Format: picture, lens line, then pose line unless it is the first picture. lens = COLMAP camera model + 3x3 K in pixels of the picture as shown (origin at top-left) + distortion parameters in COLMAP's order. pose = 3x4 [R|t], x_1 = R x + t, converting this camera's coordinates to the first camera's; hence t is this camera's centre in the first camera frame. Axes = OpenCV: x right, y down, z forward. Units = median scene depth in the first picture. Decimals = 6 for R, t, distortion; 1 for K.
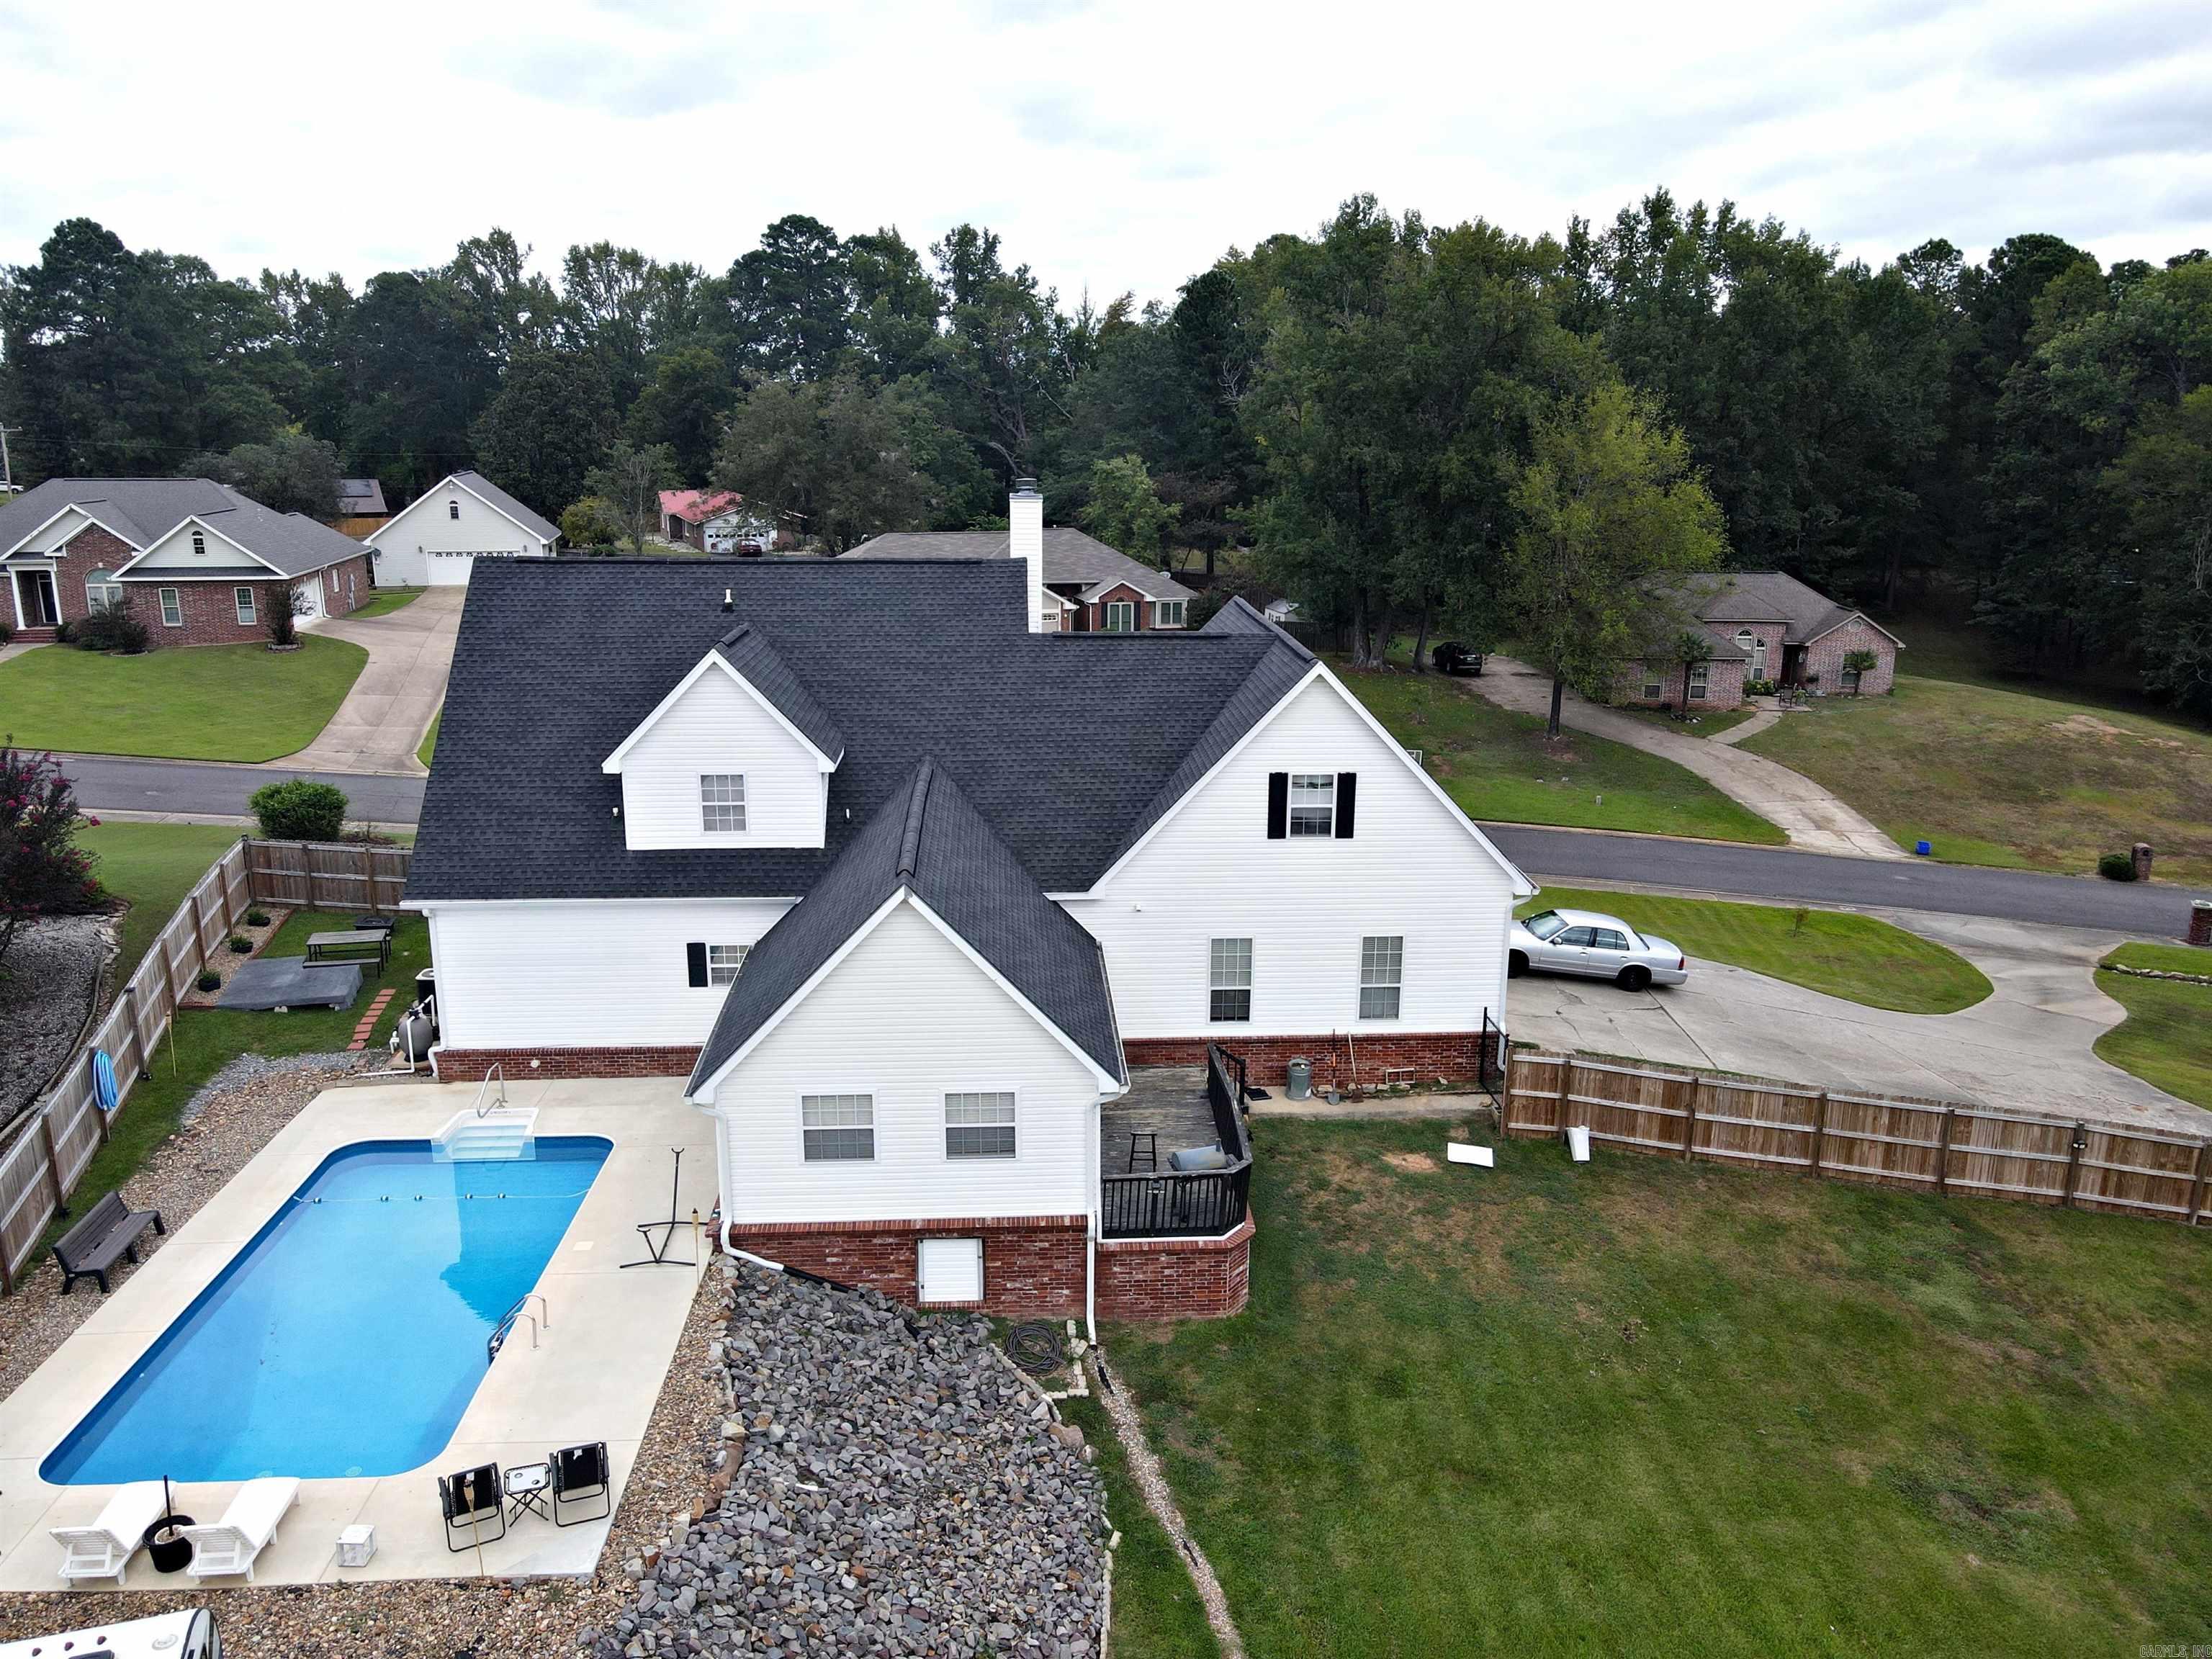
lens RADIAL K [[1618.5, 0, 1114.1], [0, 1618.5, 830.4], [0, 0, 1]] dist [-0.002205, 0.029168]
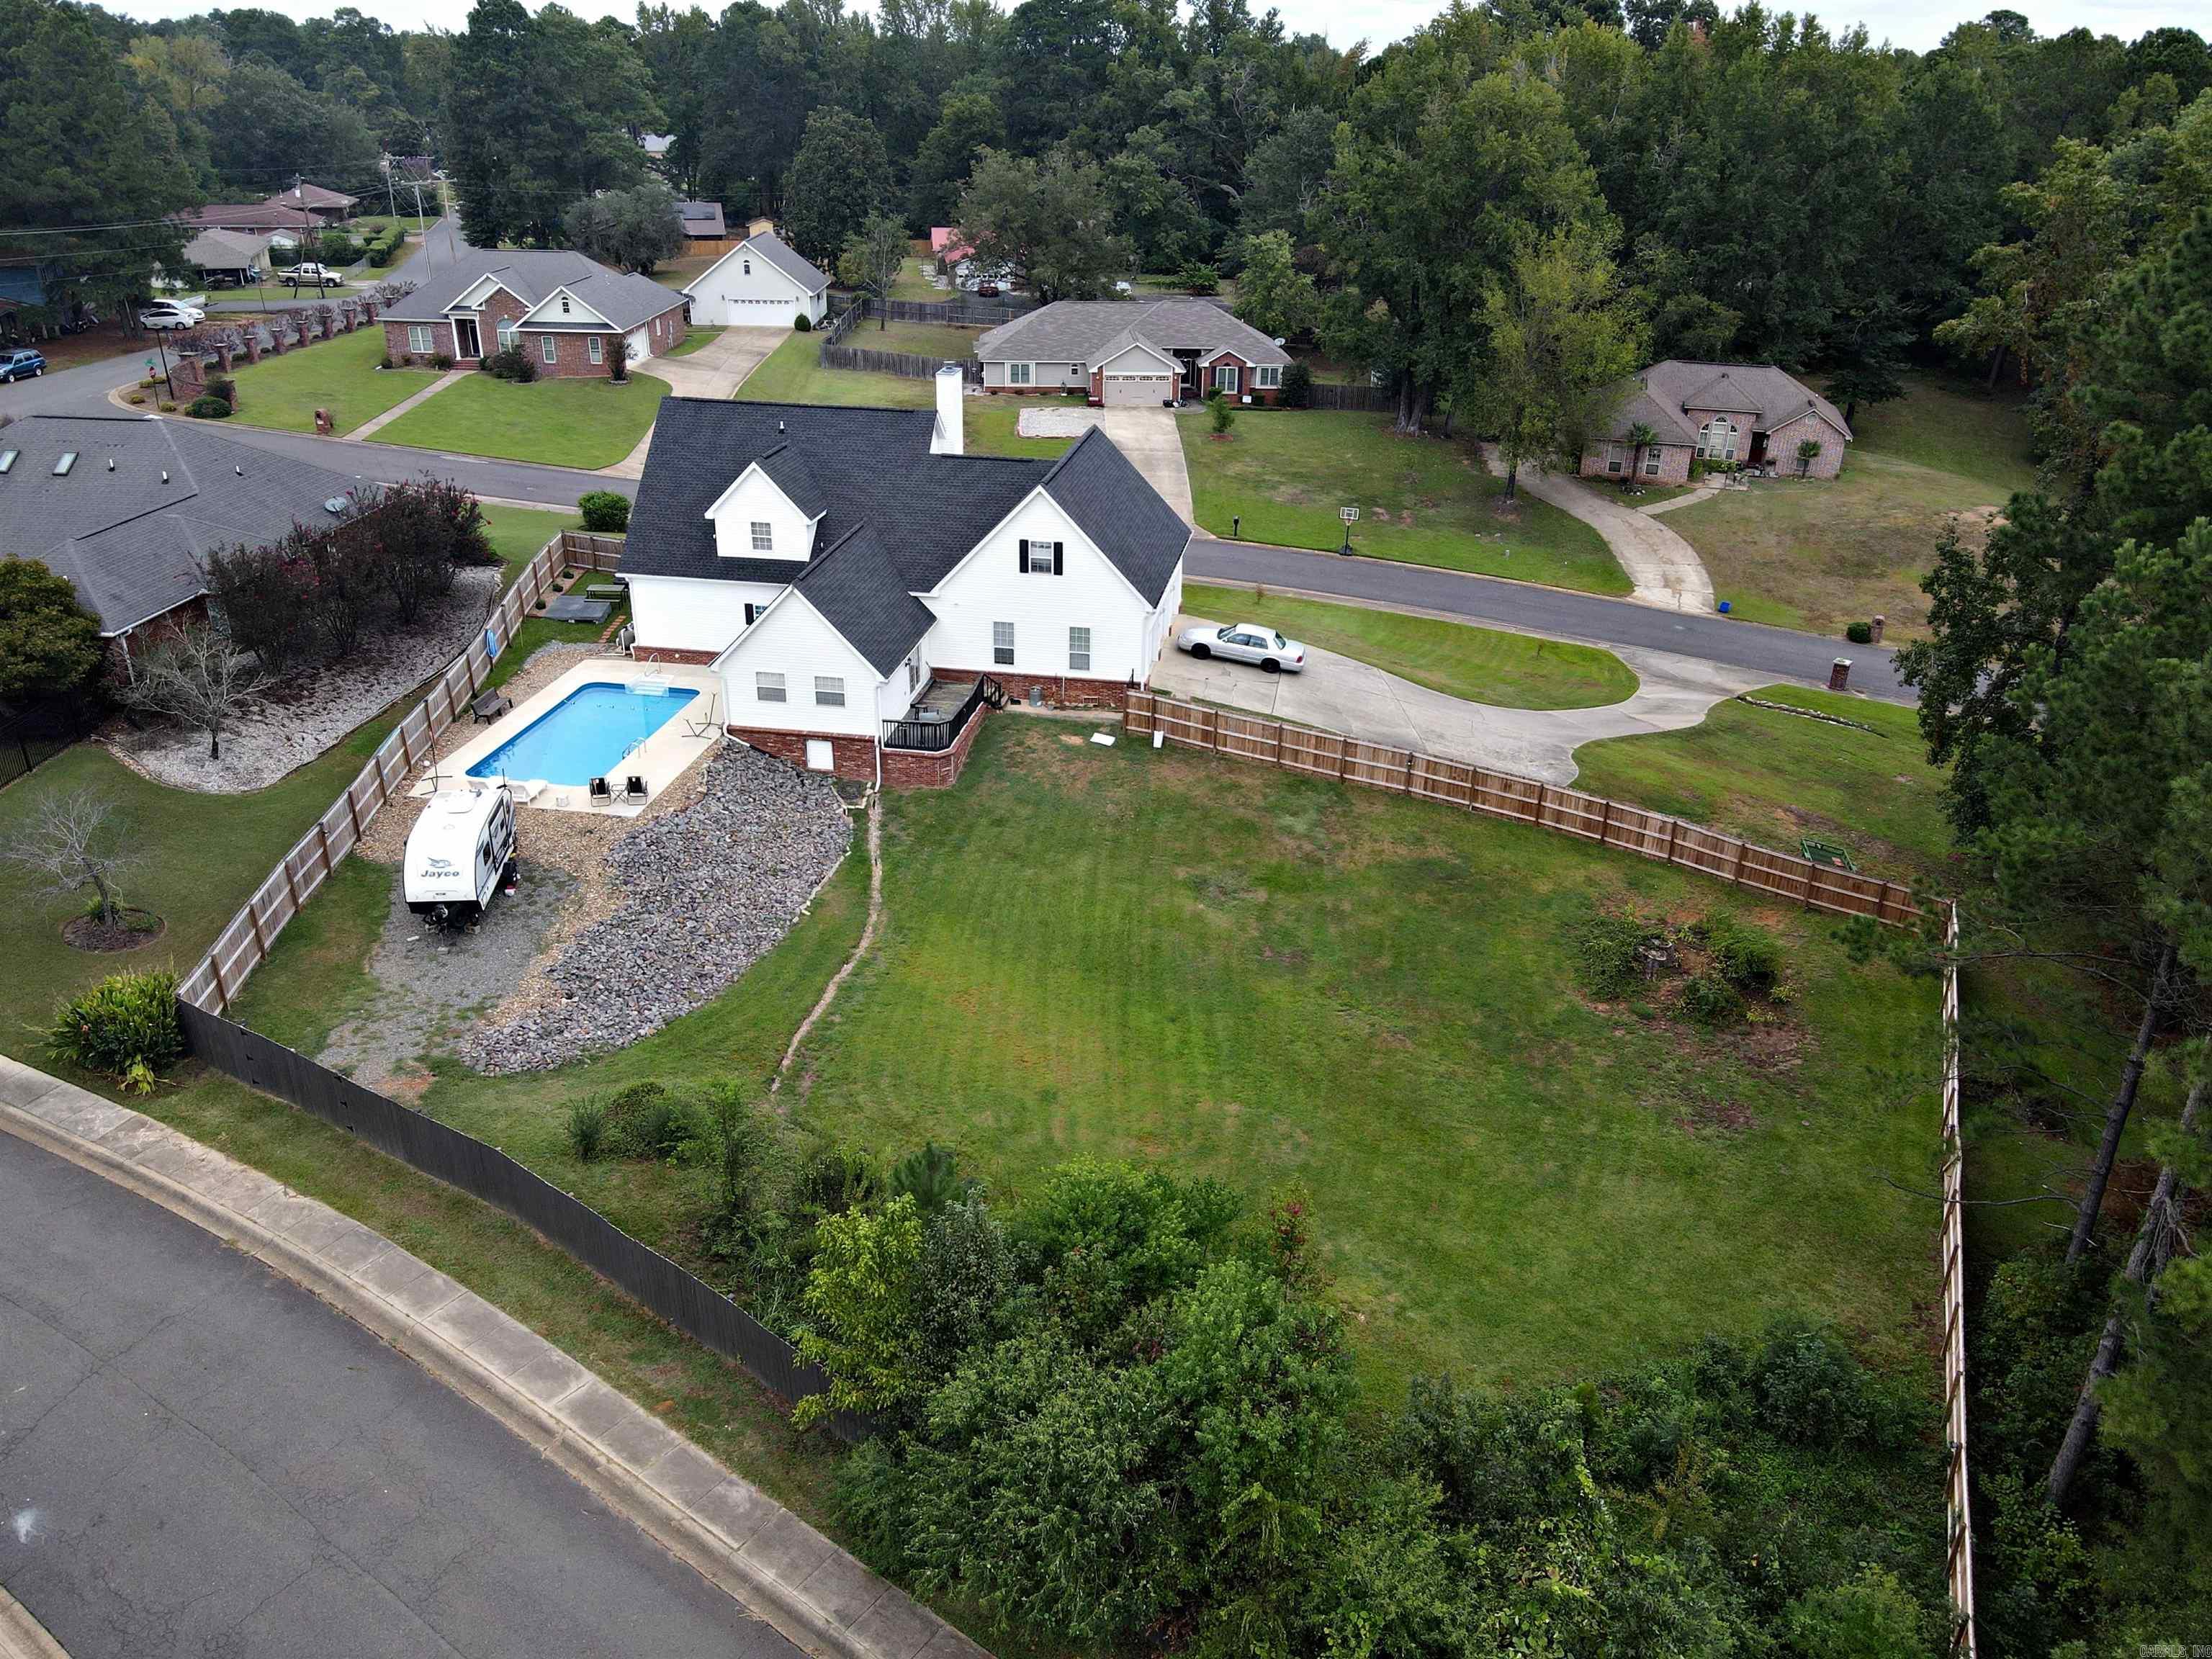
lens RADIAL K [[1618.5, 0, 1114.1], [0, 1618.5, 830.4], [0, 0, 1]] dist [-0.002205, 0.029168]
pose [[0.974262, 0.104673, -0.199642, 0.619047], [-0.065129, 0.978590, 0.195245, -0.078374], [0.215805, -0.177218, 0.960220, -0.904574]]
